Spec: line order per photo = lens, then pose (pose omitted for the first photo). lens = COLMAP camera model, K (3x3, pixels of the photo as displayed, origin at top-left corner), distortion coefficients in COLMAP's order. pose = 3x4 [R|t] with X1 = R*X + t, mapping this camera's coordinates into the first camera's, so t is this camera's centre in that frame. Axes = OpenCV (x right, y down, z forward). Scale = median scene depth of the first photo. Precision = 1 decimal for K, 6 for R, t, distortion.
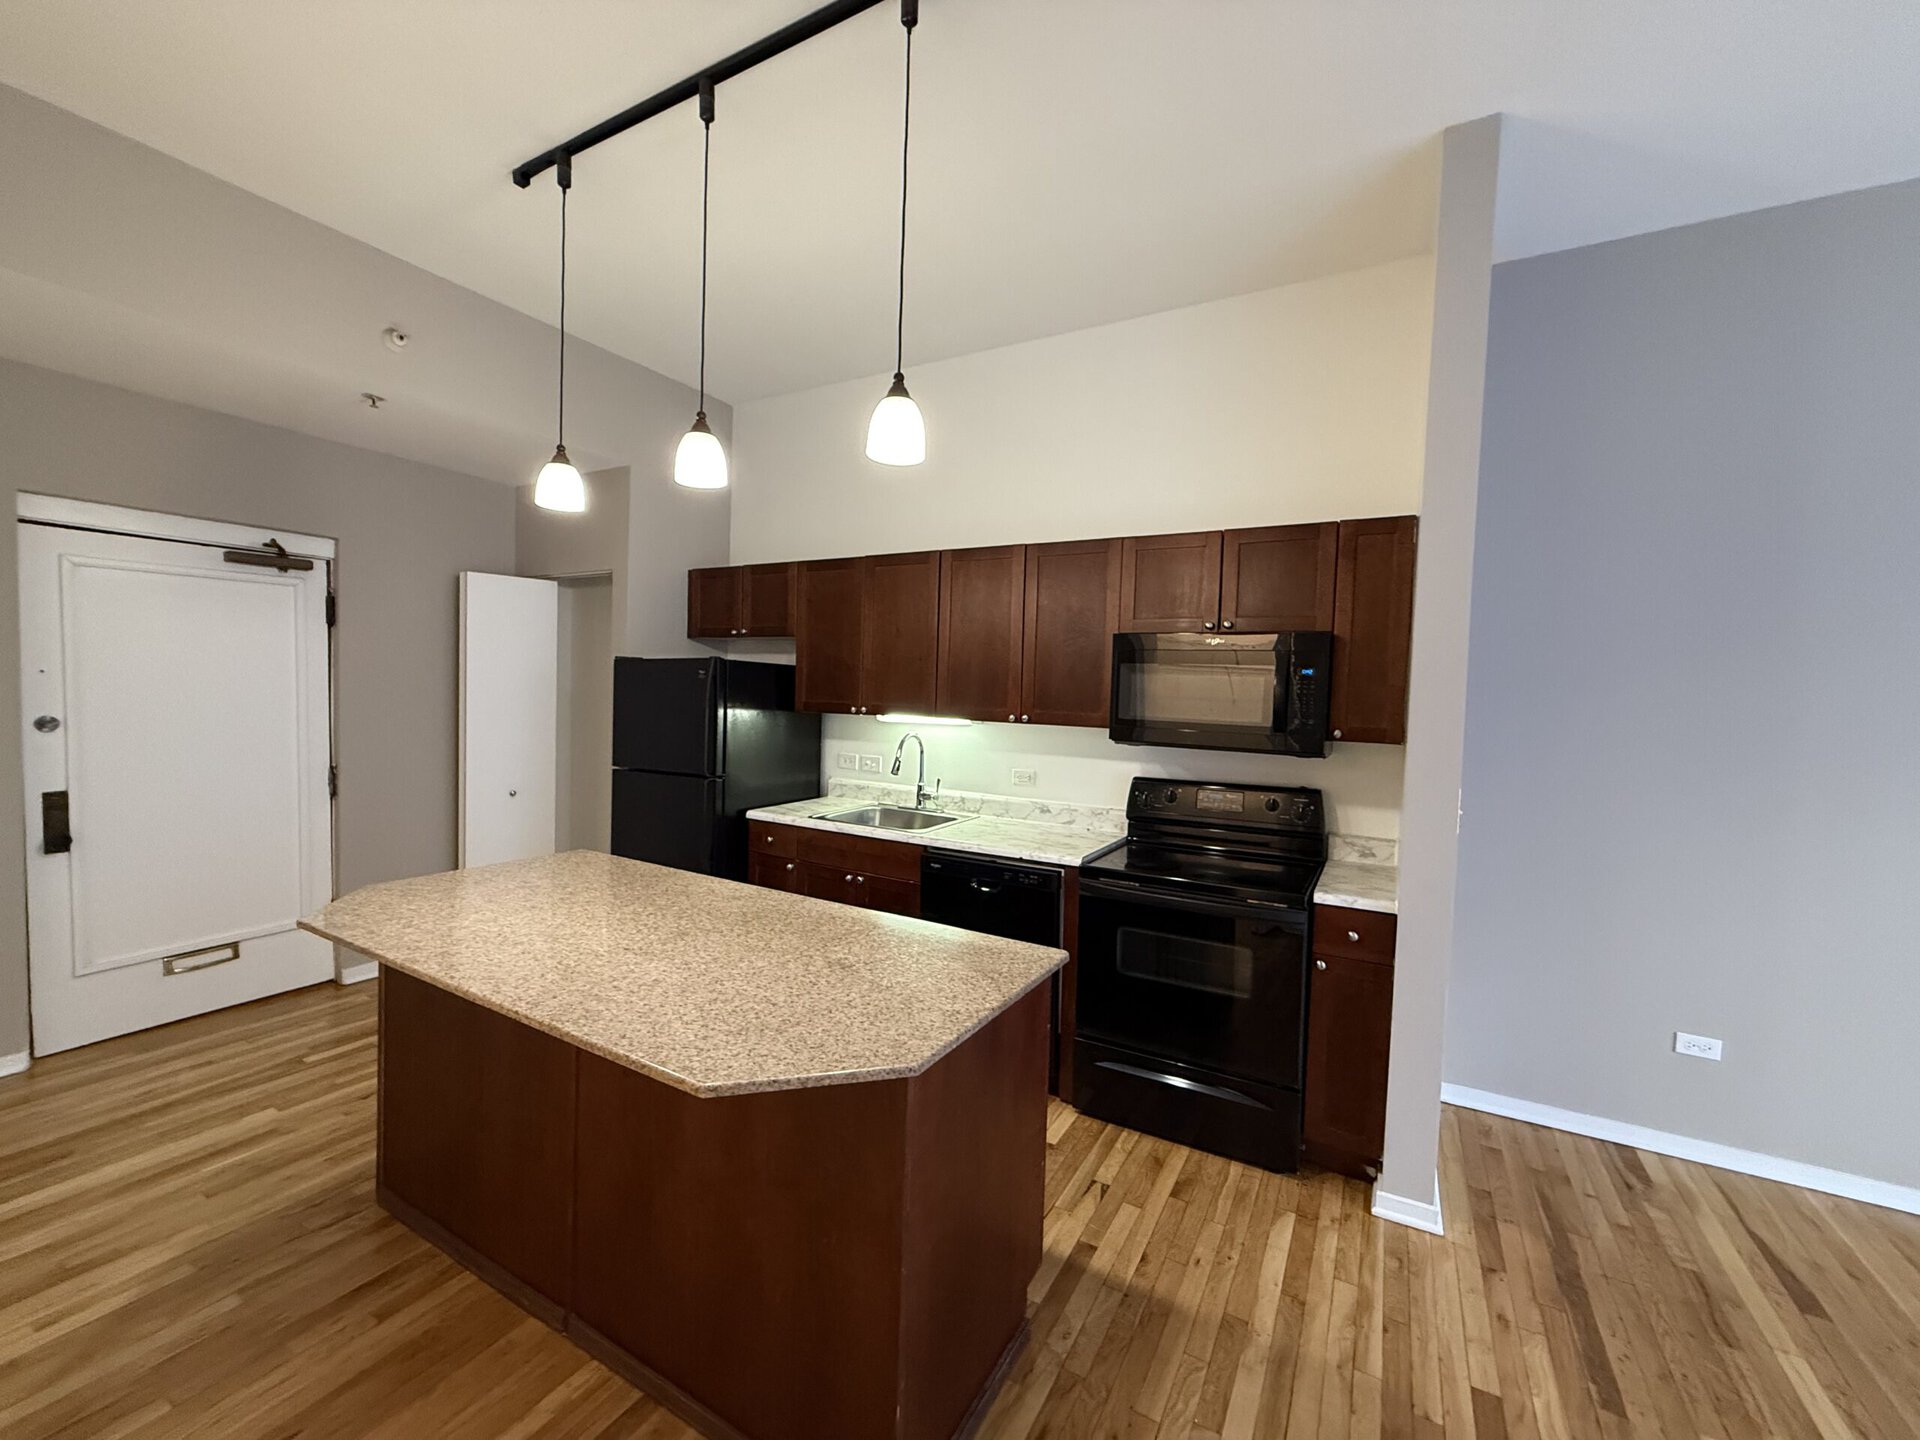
lens RADIAL K [[761.6, 0, 959.1], [0, 761.6, 718.8], [0, 0, 1]] dist [-0.001926, 0.000472]
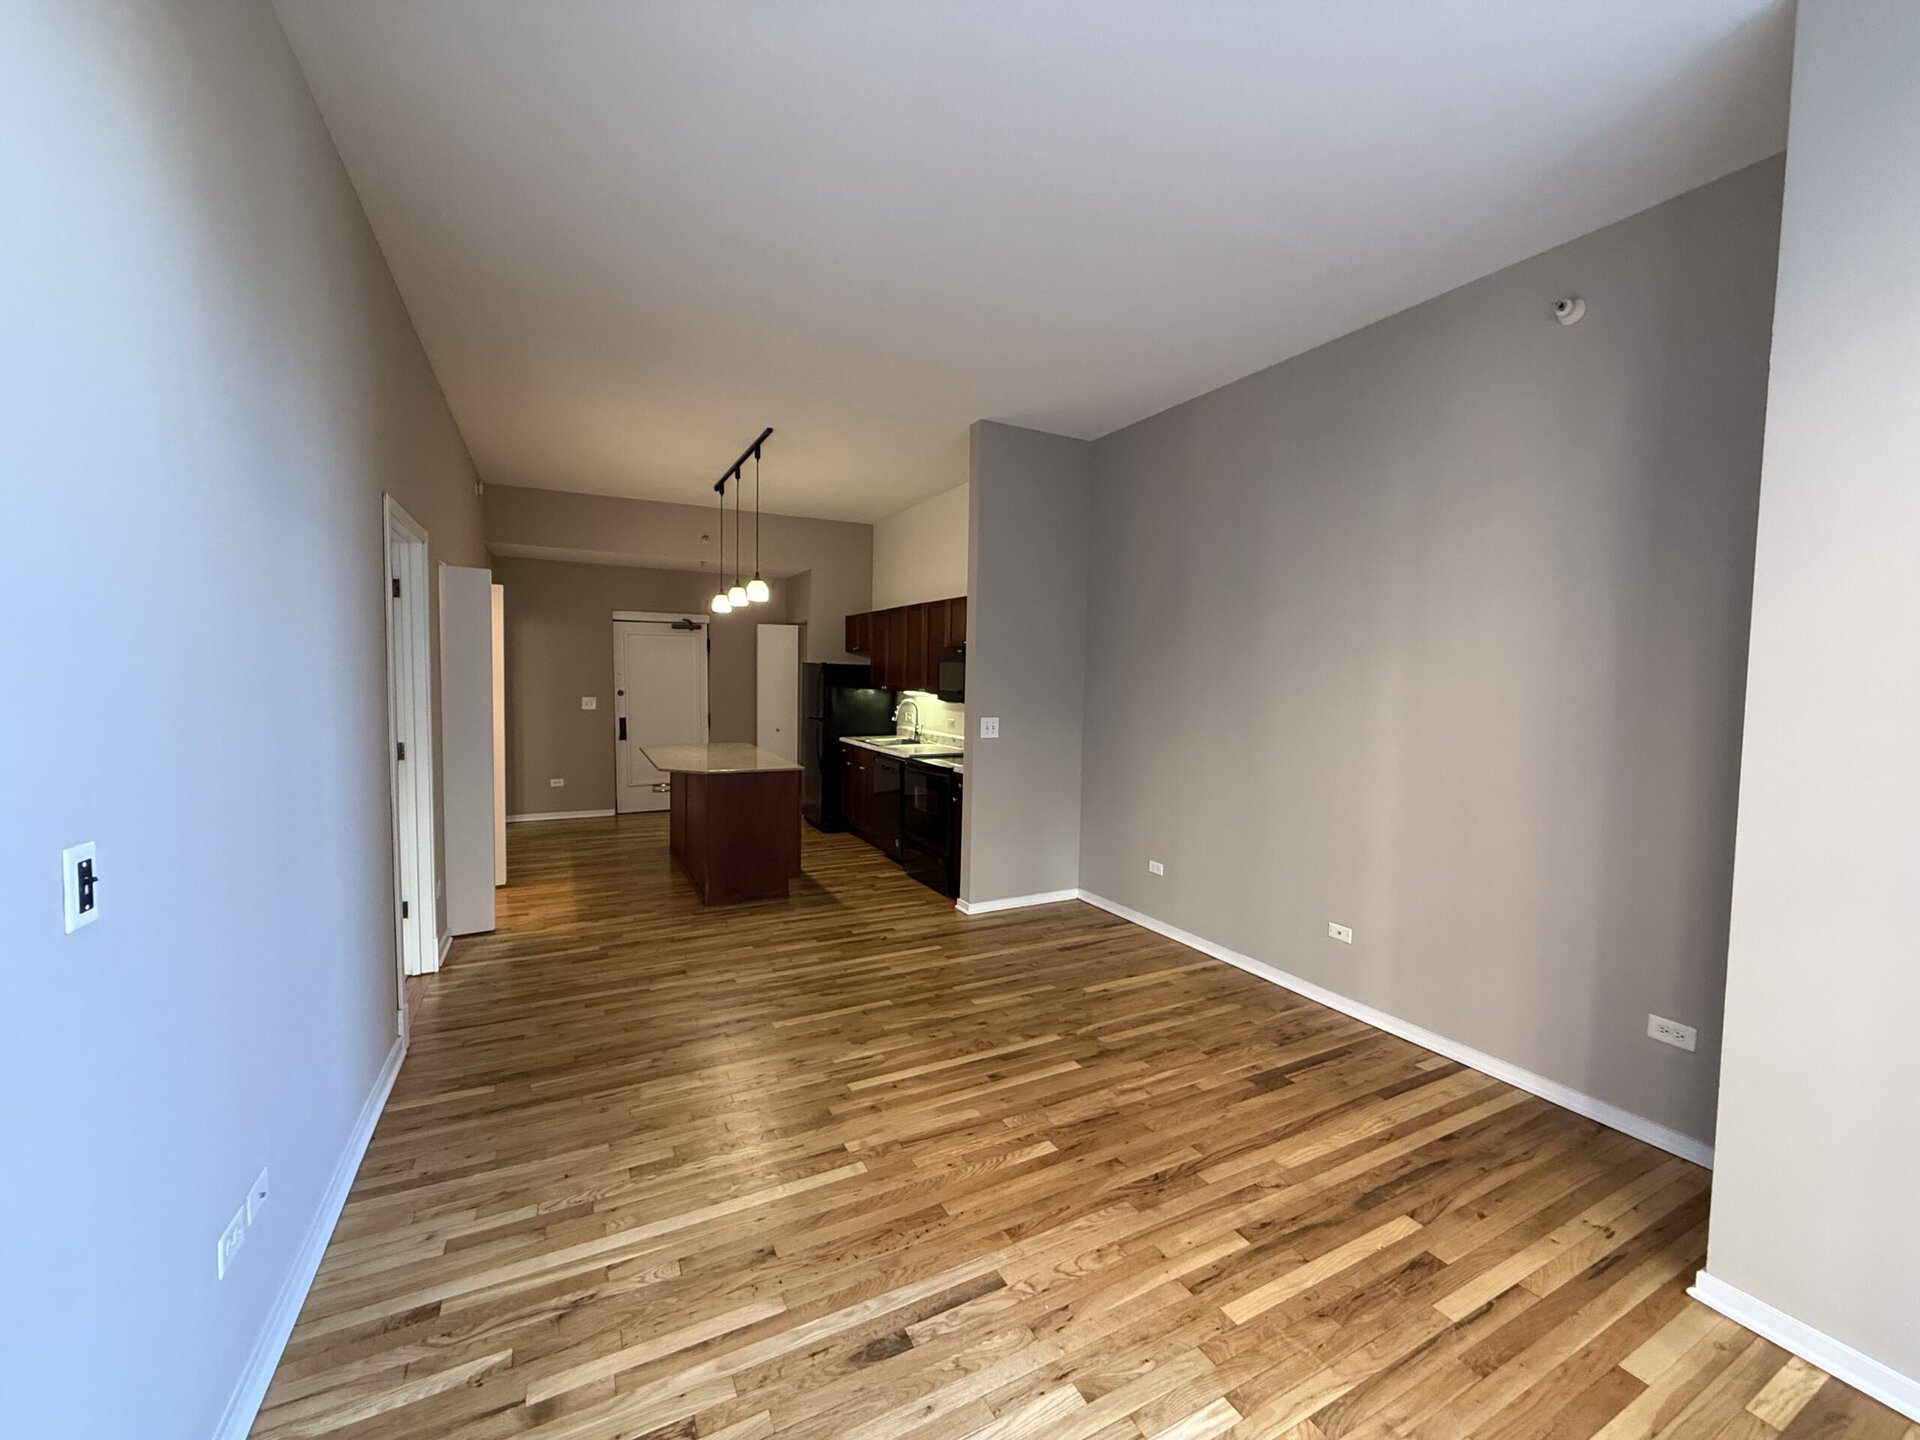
lens RADIAL K [[761.6, 0, 951.6], [0, 761.6, 714.9], [0, 0, 1]] dist [-0.001926, 0.000472]
pose [[0.839357, 0.014570, -0.543385, 1.546056], [-0.011906, 0.999894, 0.008419, 0.057098], [0.543450, -0.000597, 0.839442, -0.787600]]
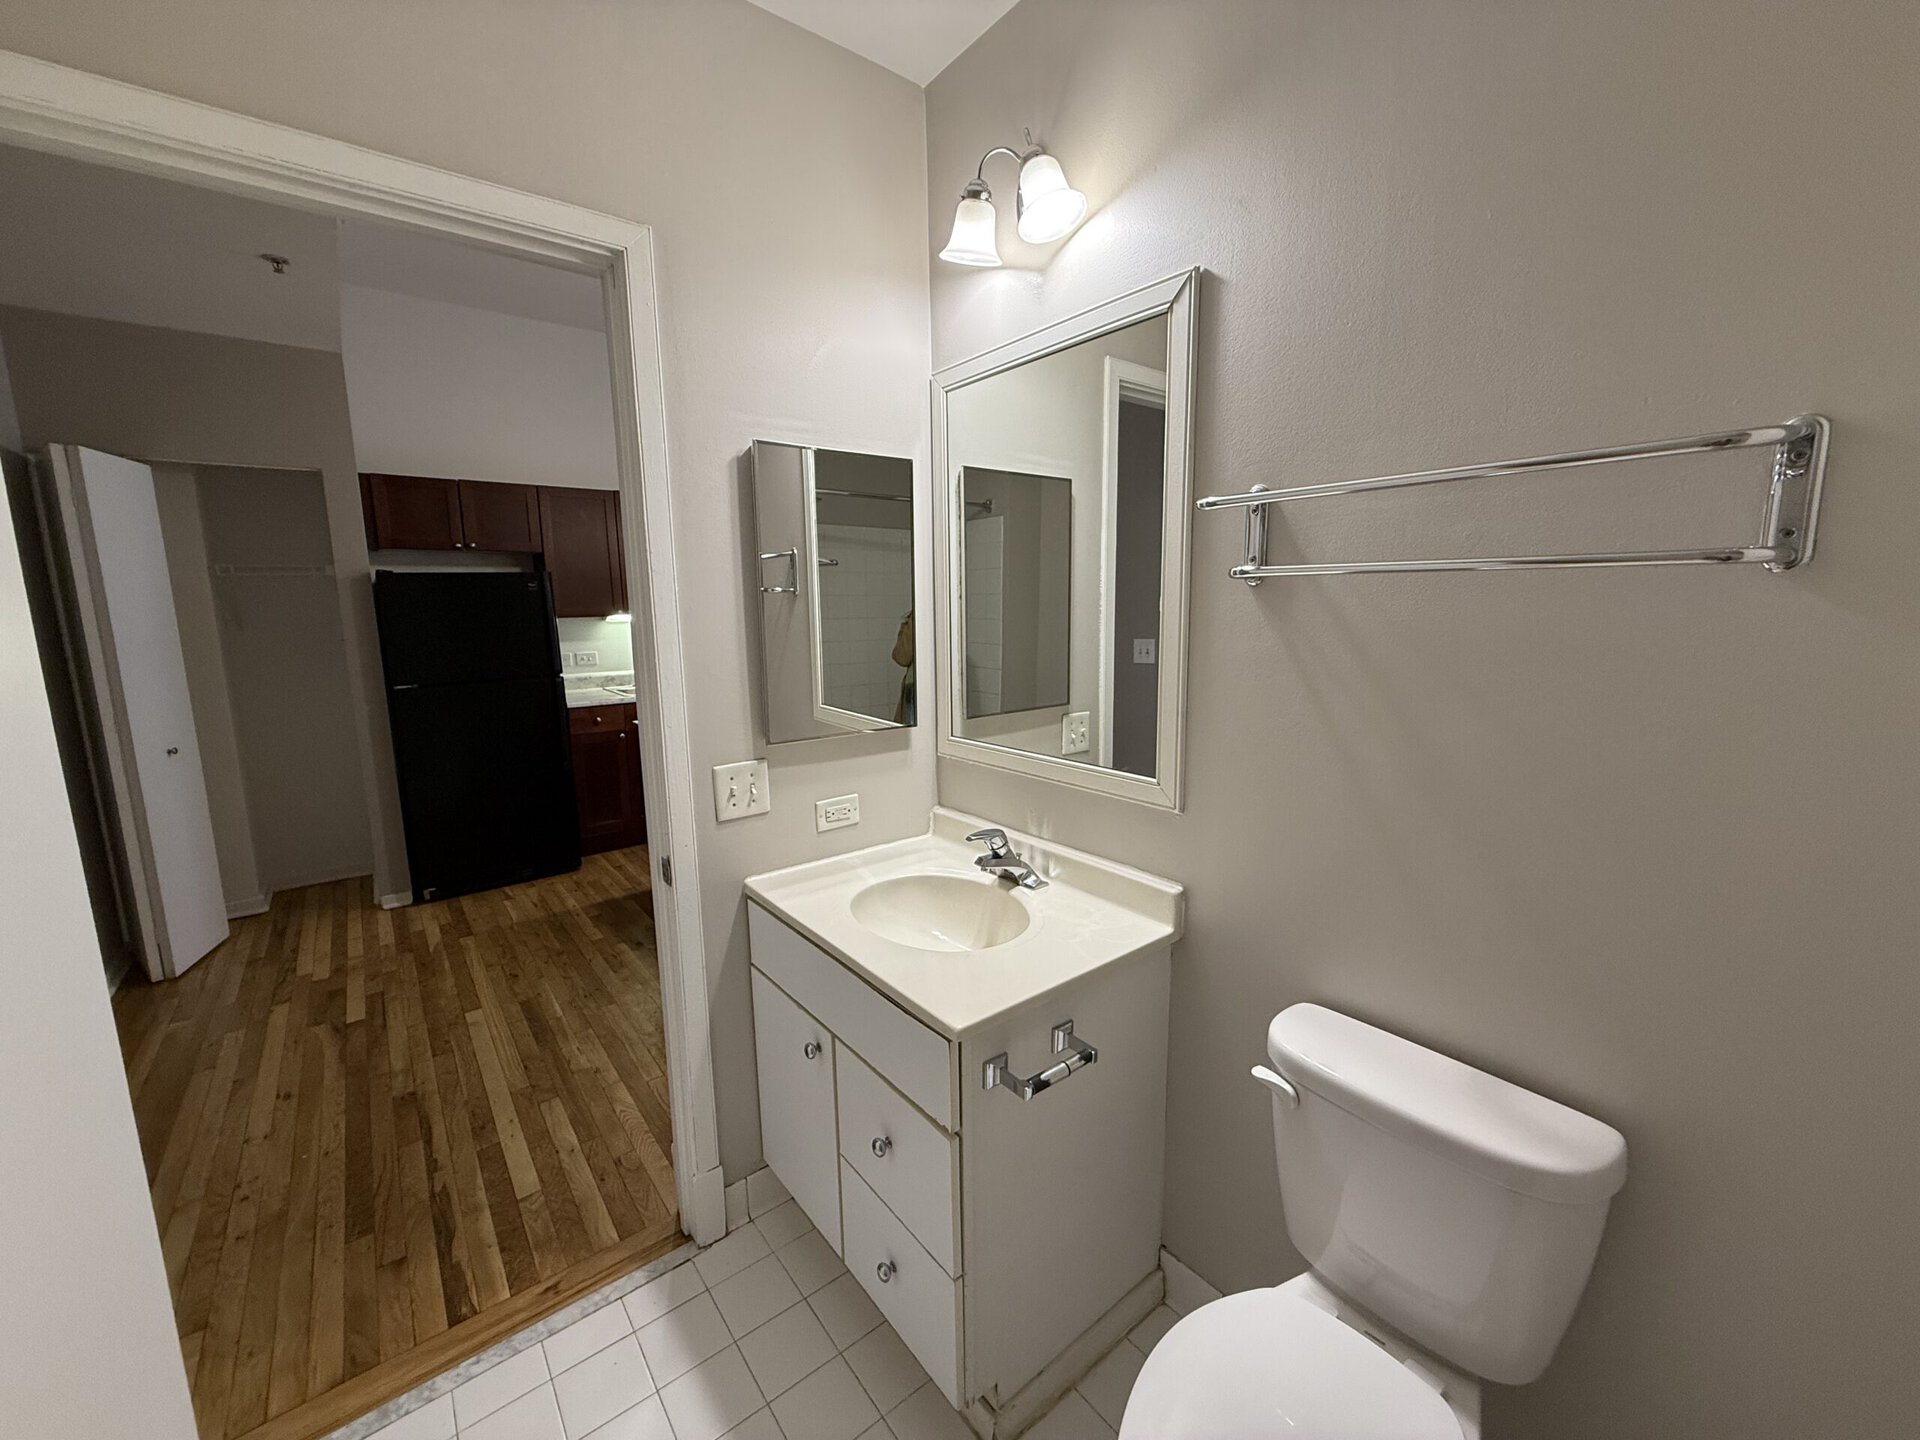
lens RADIAL K [[761.6, 0, 957.2], [0, 761.6, 717.8], [0, 0, 1]] dist [-0.001926, 0.000472]
pose [[0.372135, -0.174277, 0.911670, -1.608908], [0.065513, 0.984697, 0.161496, -0.010060], [-0.925864, -0.000372, 0.377858, -0.014056]]
